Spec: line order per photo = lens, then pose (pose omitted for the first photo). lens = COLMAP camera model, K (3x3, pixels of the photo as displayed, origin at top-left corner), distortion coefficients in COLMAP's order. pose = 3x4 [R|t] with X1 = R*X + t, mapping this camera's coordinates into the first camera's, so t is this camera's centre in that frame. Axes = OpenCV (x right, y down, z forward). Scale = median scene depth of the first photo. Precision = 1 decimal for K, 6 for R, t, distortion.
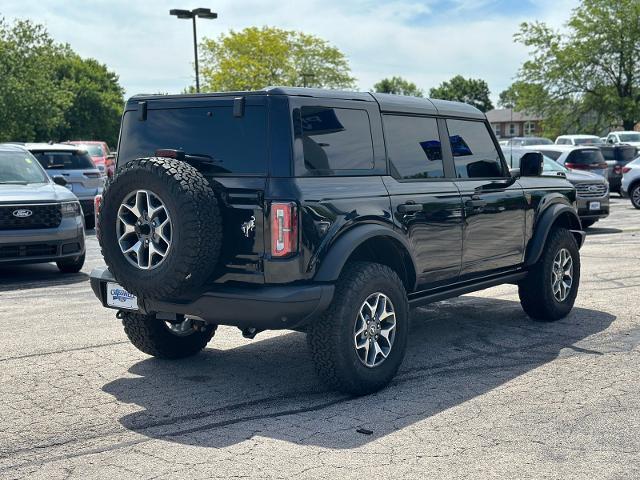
lens RADIAL K [[875.2, 0, 320.0], [0, 875.2, 240.0], [0, 0, 1]] dist [0.216013, -0.438149]
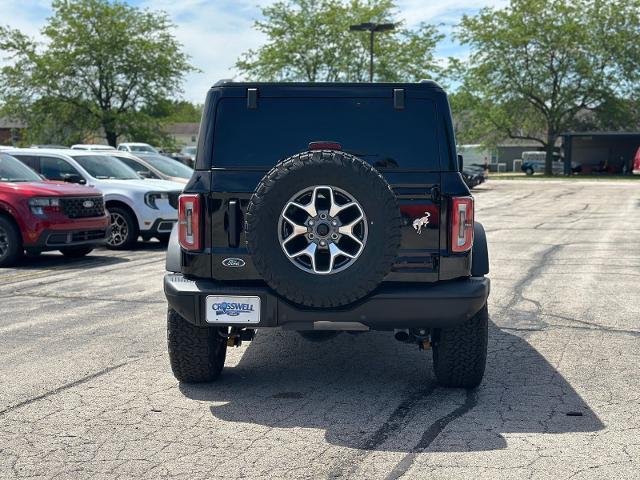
lens RADIAL K [[875.2, 0, 320.0], [0, 875.2, 240.0], [0, 0, 1]] dist [0.216013, -0.438149]
pose [[0.821704, -0.036773, 0.568728, -0.704082], [0.043563, 0.999049, 0.001657, -0.003119], [-0.568248, 0.023414, 0.822524, 0.263662]]
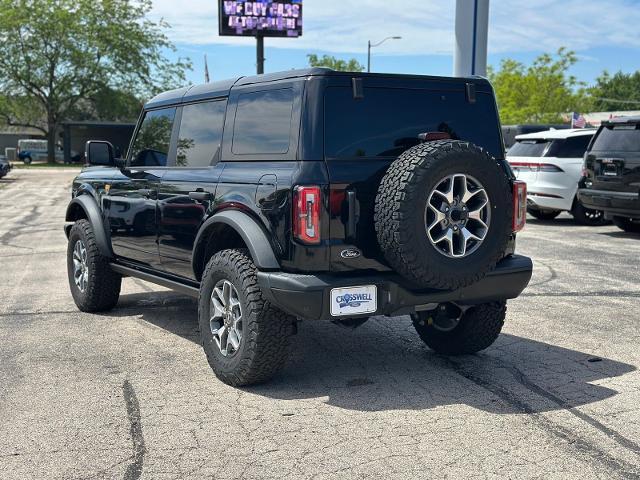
lens RADIAL K [[875.2, 0, 320.0], [0, 875.2, 240.0], [0, 0, 1]] dist [0.216013, -0.438149]
pose [[0.379862, -0.081447, 0.921451, -1.117363], [0.086596, 0.994873, 0.052238, -0.047317], [-0.920981, 0.059951, 0.384968, 0.767088]]
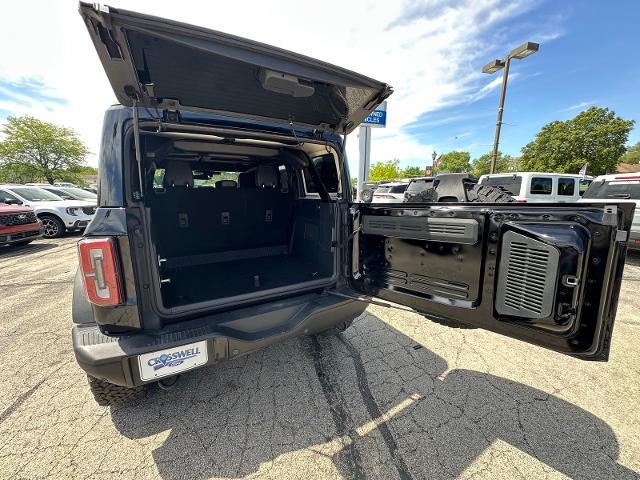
lens RADIAL K [[258.3, 0, 320.0], [0, 258.3, 240.0], [0, 0, 1]] dist [-0.001037, -0.000165]
pose [[0.391084, -0.163940, 0.905636, -0.400949], [0.086359, 0.986203, 0.141231, -0.070488], [-0.916294, 0.022977, 0.399846, 0.862079]]
